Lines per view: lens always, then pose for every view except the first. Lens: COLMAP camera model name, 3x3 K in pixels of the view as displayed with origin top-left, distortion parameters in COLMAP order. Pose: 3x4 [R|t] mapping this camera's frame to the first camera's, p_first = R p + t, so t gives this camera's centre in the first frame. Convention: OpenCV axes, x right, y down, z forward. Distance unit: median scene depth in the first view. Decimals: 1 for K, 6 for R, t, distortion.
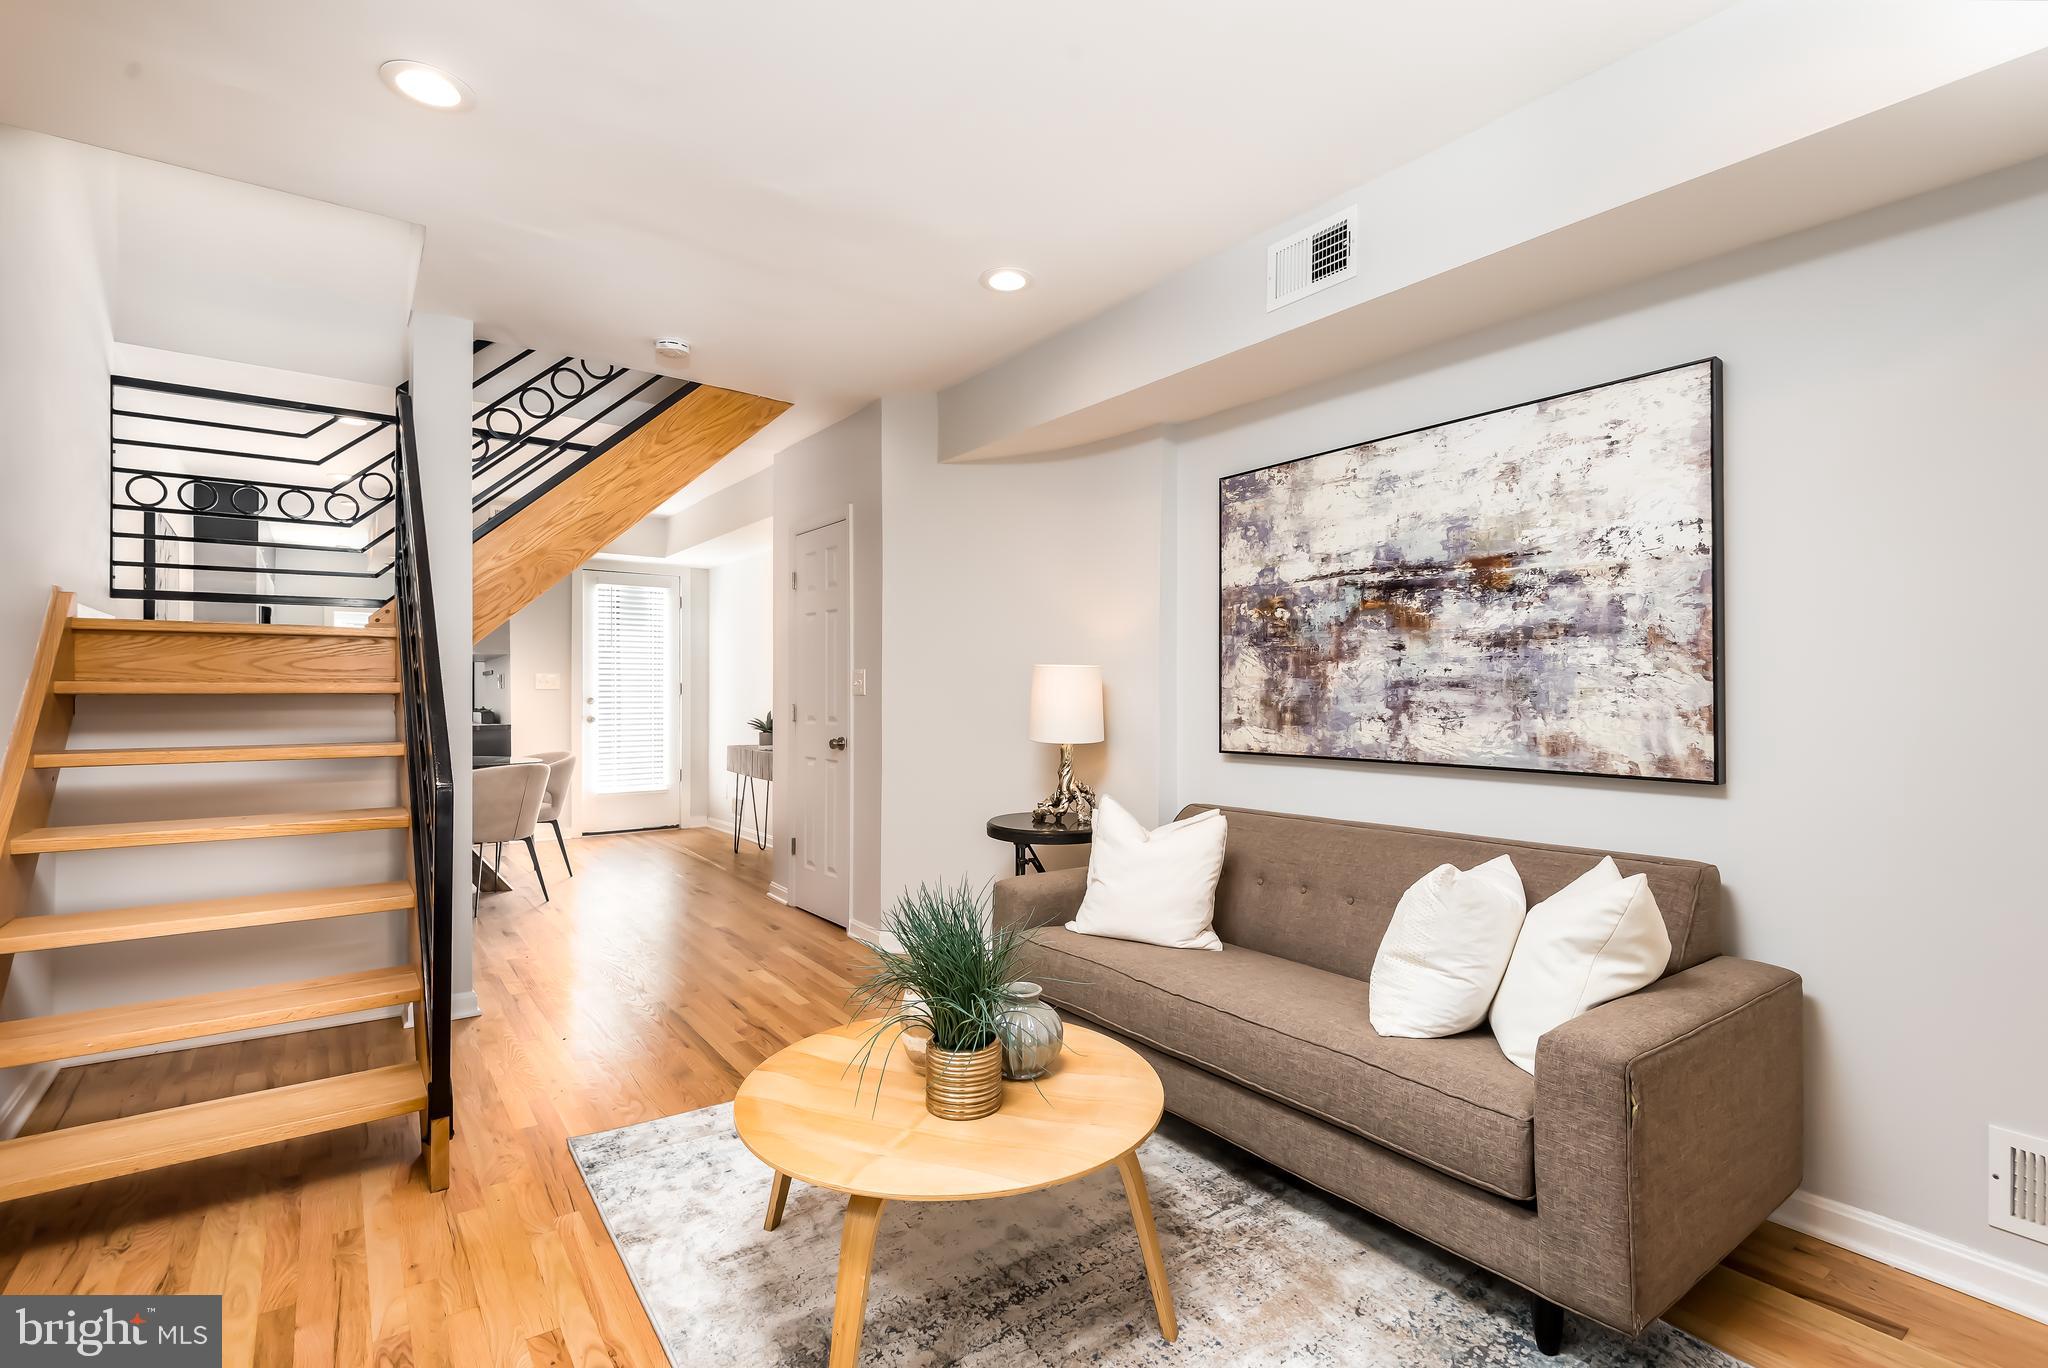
lens RADIAL K [[953.7, 0, 1035.4], [0, 953.7, 693.6], [0, 0, 1]] dist [0.001932, -0.011290]
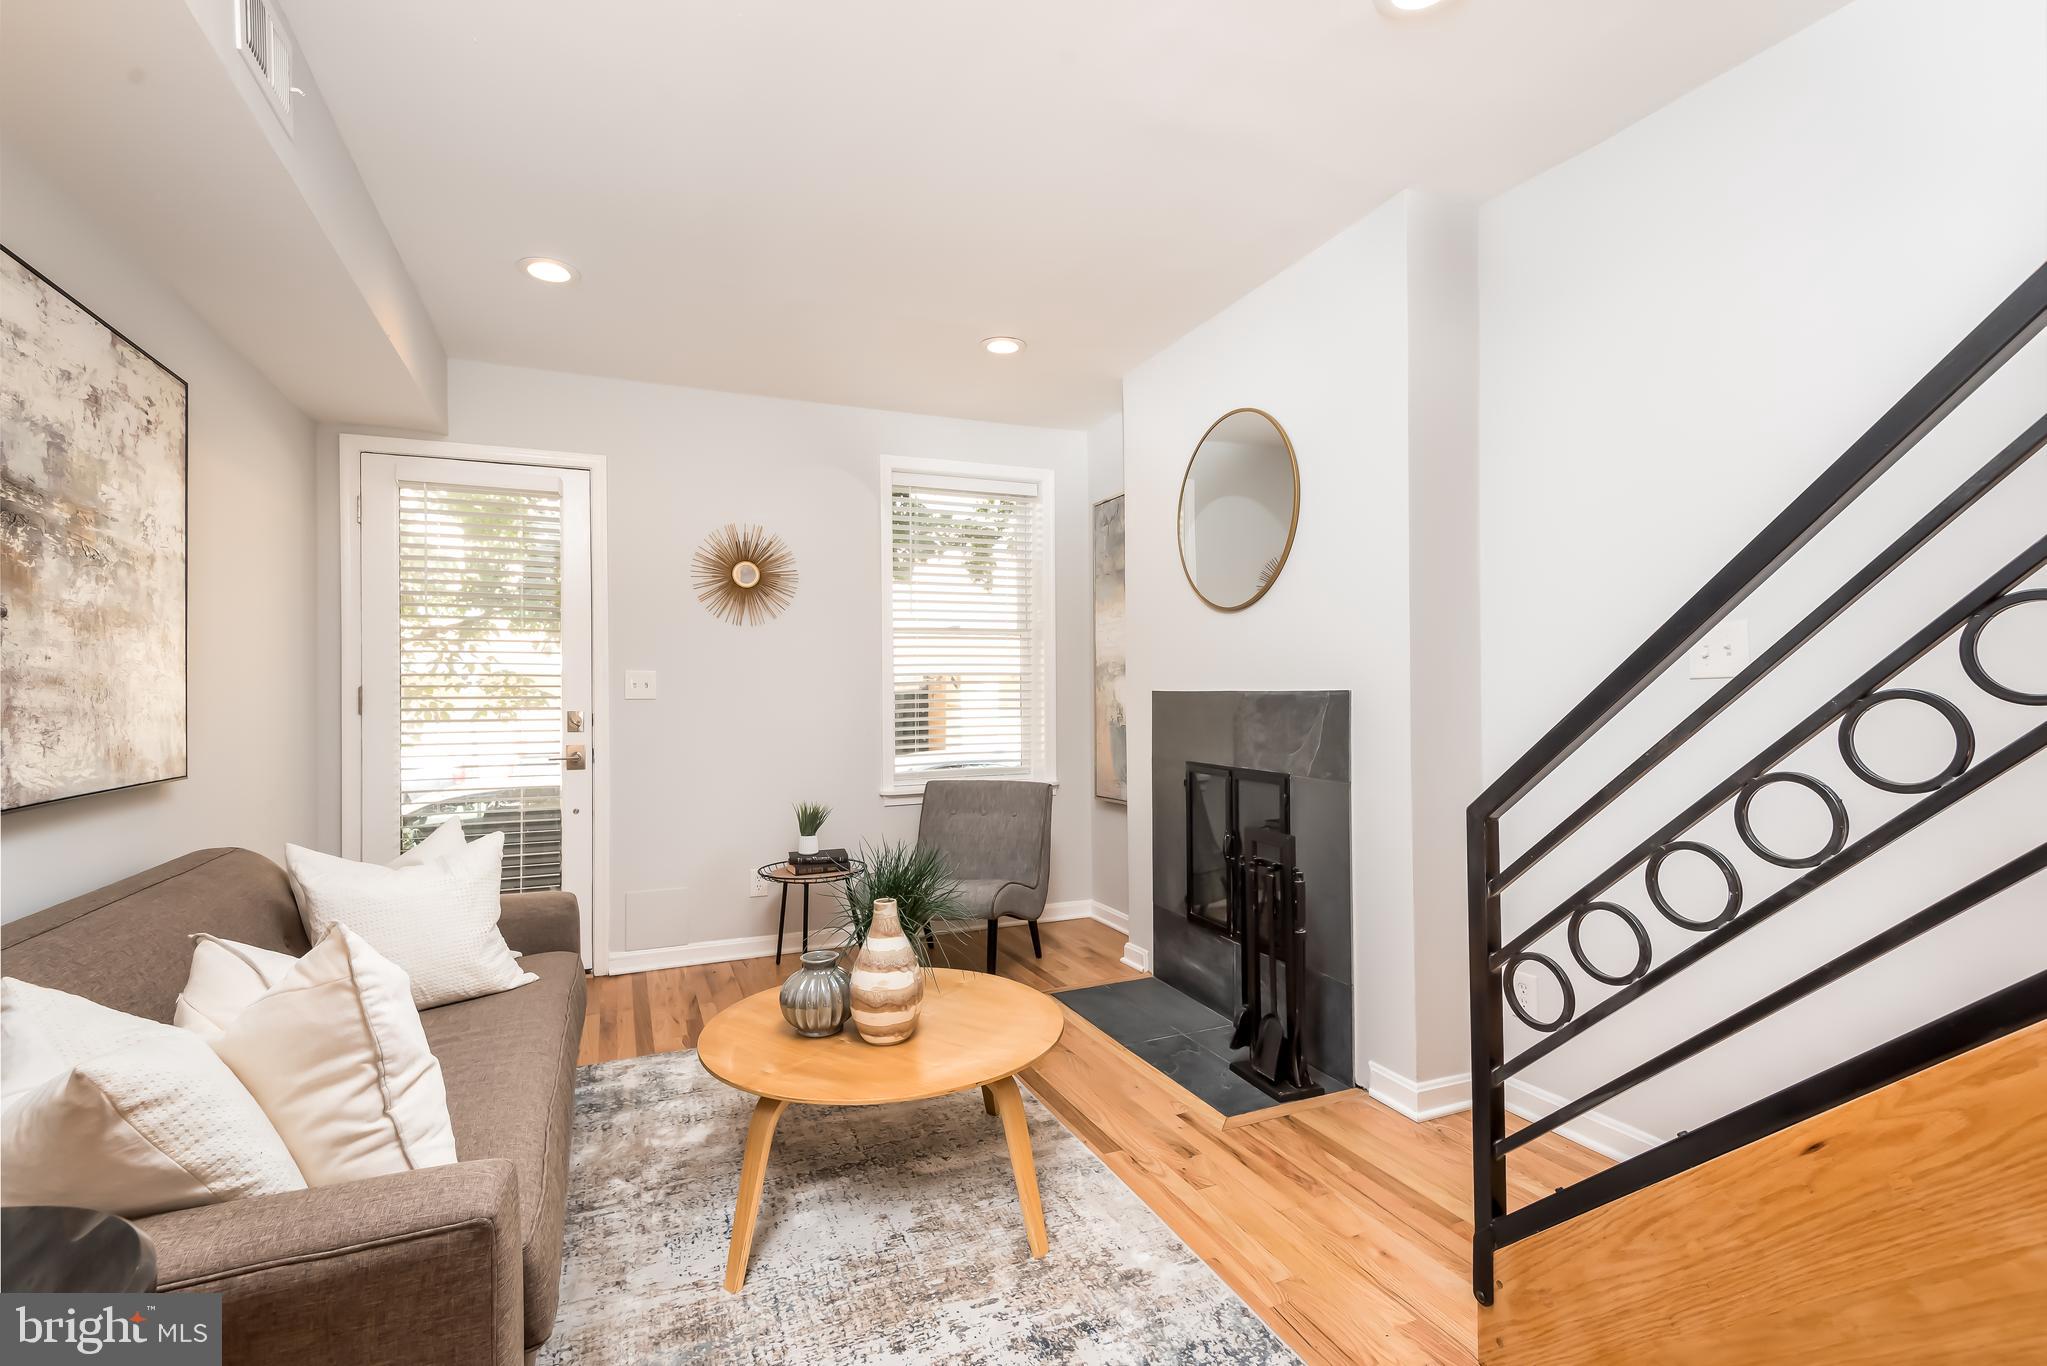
lens RADIAL K [[953.2, 0, 1034.9], [0, 953.2, 692.6], [0, 0, 1]] dist [0.001932, -0.011290]
pose [[-0.977160, 0.005792, 0.212424, -0.369986], [0.005867, 0.999983, -0.000277, 0.003368], [-0.212422, 0.000975, -0.977177, 1.496384]]
